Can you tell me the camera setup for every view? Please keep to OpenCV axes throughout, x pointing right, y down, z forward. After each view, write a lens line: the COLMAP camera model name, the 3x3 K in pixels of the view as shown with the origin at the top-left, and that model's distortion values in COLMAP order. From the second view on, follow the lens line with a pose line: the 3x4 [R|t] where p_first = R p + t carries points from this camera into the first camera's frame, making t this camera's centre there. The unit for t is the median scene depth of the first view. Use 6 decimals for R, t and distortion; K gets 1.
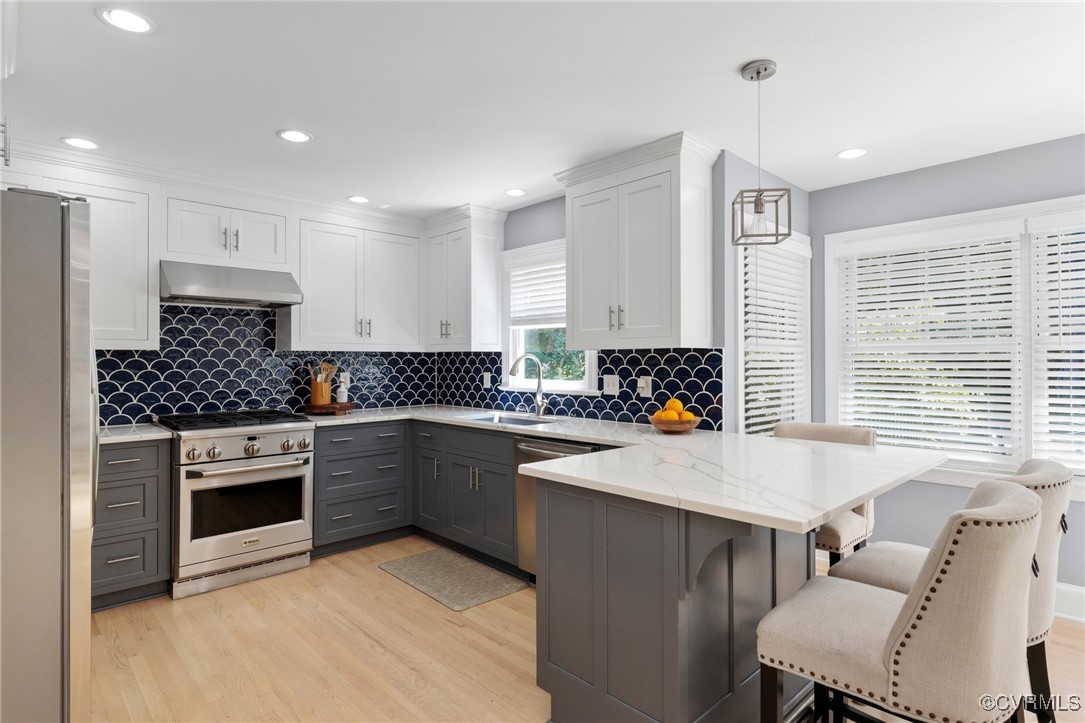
lens RADIAL K [[578.2, 0, 544.4], [0, 578.2, 353.3], [0, 0, 1]] dist [-0.000016, 0.000270]
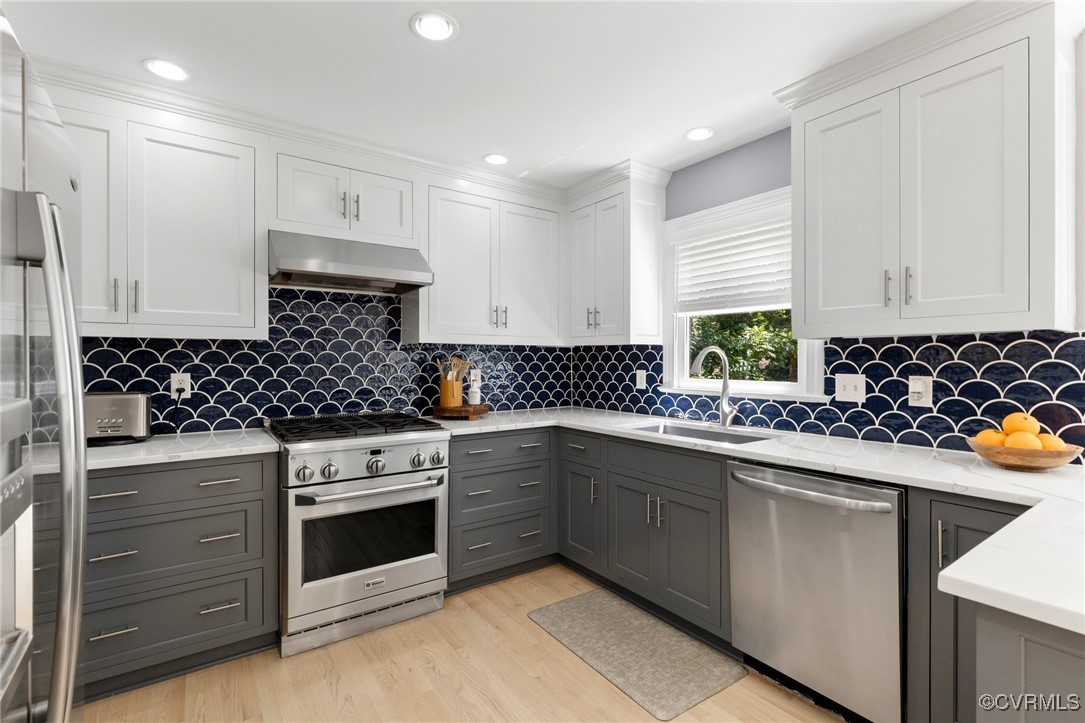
lens RADIAL K [[500.8, 0, 543.3], [0, 500.8, 360.1], [0, 0, 1]] dist [-0.001919, -0.001303]
pose [[0.990229, 0.002229, -0.139434, -0.174732], [-0.000869, 0.999951, 0.009816, 0.014778], [0.139449, -0.009599, 0.990183, 0.338064]]
